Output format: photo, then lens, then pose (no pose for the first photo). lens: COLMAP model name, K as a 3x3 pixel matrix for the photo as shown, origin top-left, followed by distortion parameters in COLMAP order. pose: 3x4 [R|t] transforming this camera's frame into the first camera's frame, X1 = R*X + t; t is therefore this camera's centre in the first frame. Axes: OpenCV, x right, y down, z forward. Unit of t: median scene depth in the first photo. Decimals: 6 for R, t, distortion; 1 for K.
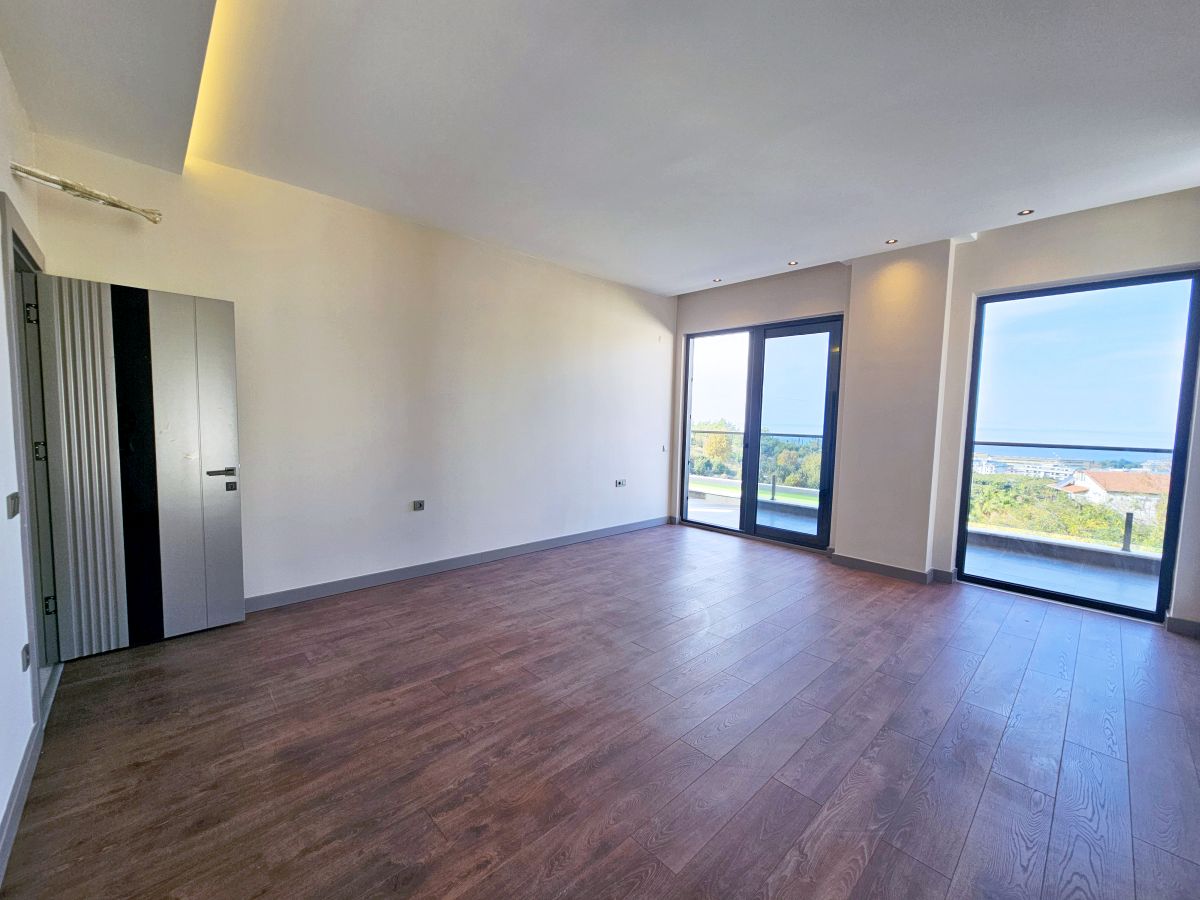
lens RADIAL K [[489.1, 0, 597.9], [0, 489.1, 454.9], [0, 0, 1]] dist [-0.001172, -0.000126]
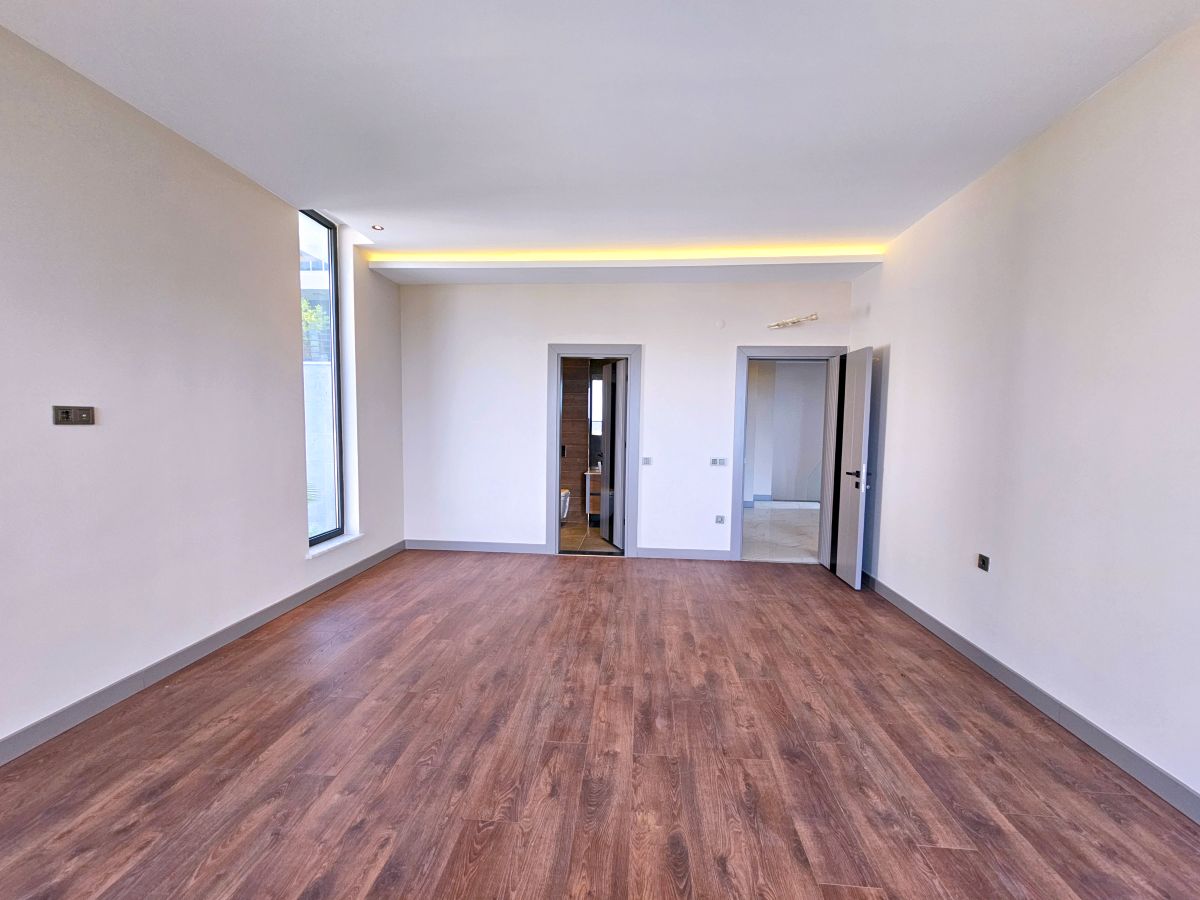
lens RADIAL K [[489.1, 0, 597.9], [0, 489.1, 454.9], [0, 0, 1]] dist [-0.001172, -0.000126]
pose [[-0.746879, 0.012215, -0.664848, 0.487498], [-0.080401, 0.990837, 0.108525, -0.075478], [0.660082, 0.134510, -0.739053, 1.109190]]
